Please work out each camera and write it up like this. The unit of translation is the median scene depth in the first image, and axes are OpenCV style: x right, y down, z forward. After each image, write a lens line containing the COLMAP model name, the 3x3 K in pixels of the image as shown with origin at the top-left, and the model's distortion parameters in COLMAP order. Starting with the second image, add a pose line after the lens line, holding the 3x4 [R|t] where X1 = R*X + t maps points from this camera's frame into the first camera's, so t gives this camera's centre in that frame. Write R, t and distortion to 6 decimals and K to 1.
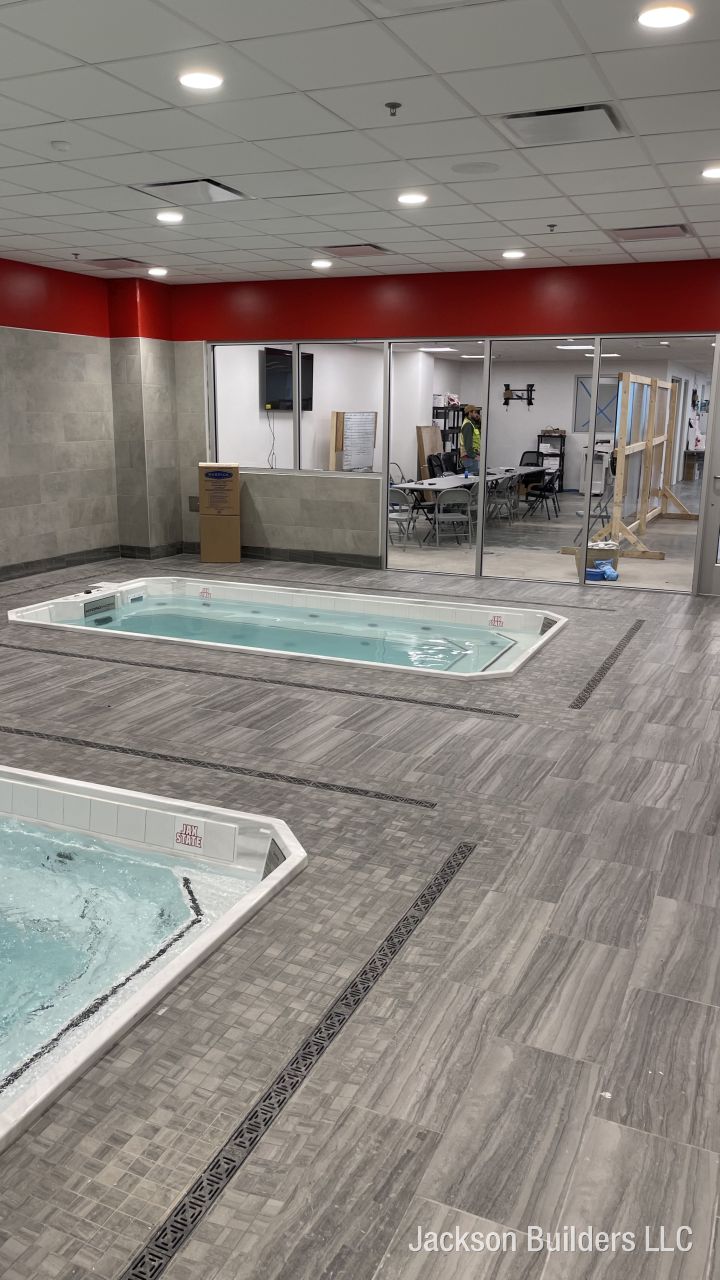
lens RADIAL K [[963.1, 0, 360.0], [0, 963.1, 640.0], [0, 0, 1]] dist [0.055865, -0.085052]
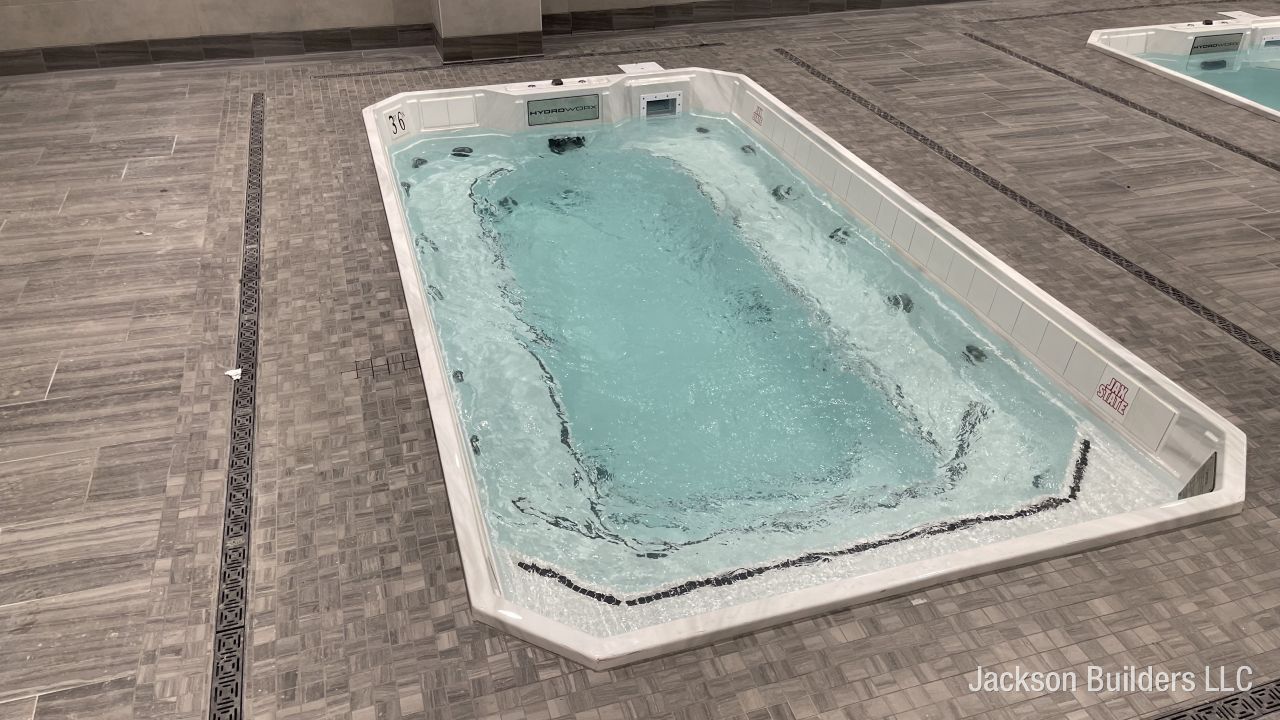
lens RADIAL K [[995.7, 0, 634.8], [0, 995.7, 317.6], [0, 0, 1]] dist [0.059361, -0.074181]
pose [[0.657081, 0.369227, -0.657203, 0.060467], [-0.171301, 0.922158, 0.346814, -0.053248], [0.734099, -0.115306, 0.669181, 0.147621]]
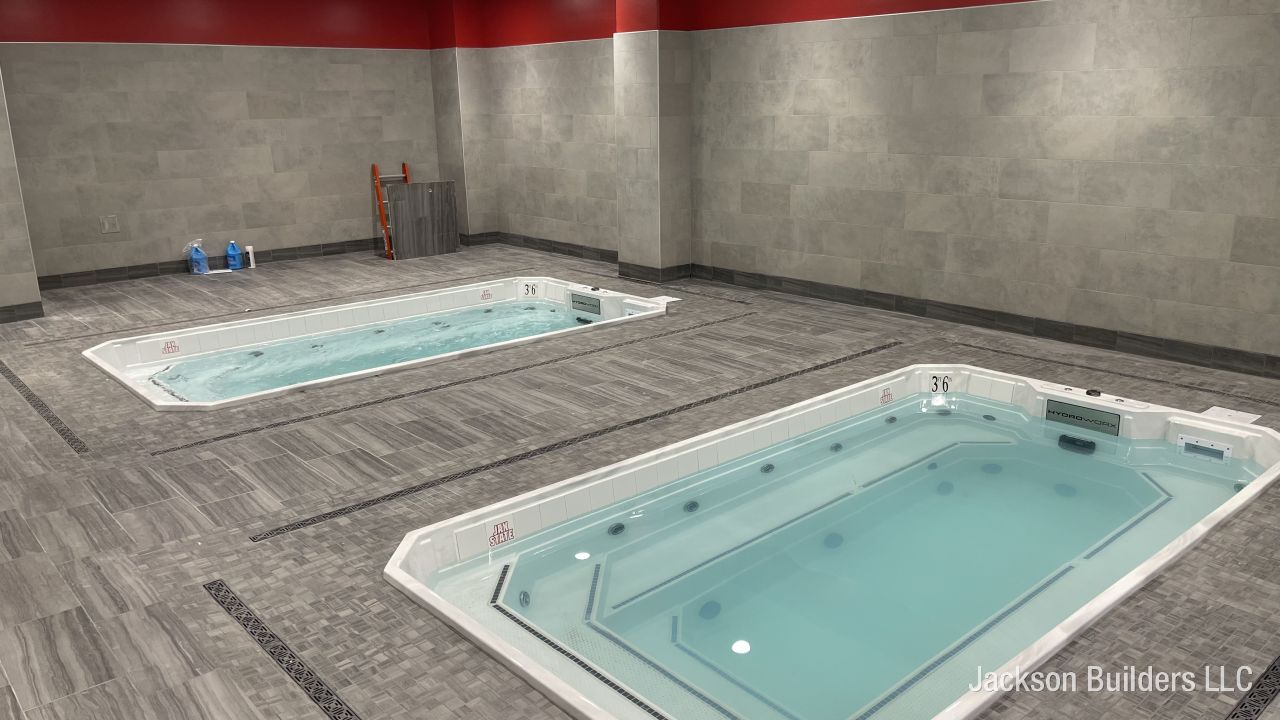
lens RADIAL K [[963.1, 0, 638.0], [0, 963.1, 374.5], [0, 0, 1]] dist [0.055865, -0.085052]
pose [[-0.415426, 0.247646, -0.875267, 0.709902], [-0.202885, 0.912761, 0.354550, -0.389595], [0.886712, 0.324868, -0.328941, 1.566841]]
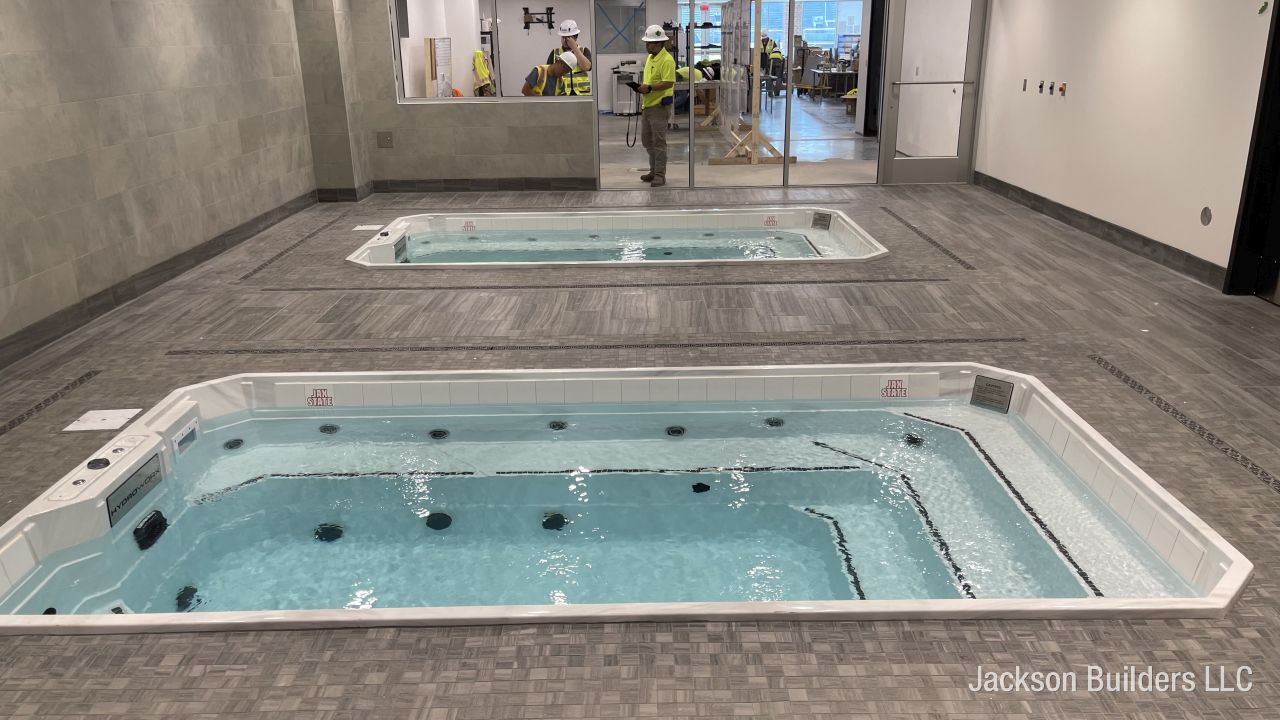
lens RADIAL K [[963.1, 0, 638.0], [0, 963.1, 374.5], [0, 0, 1]] dist [0.055865, -0.085052]
pose [[0.911500, -0.158933, 0.379353, -0.731580], [0.119375, 0.984850, 0.125778, -0.005364], [-0.393596, -0.069362, 0.916663, 0.012803]]
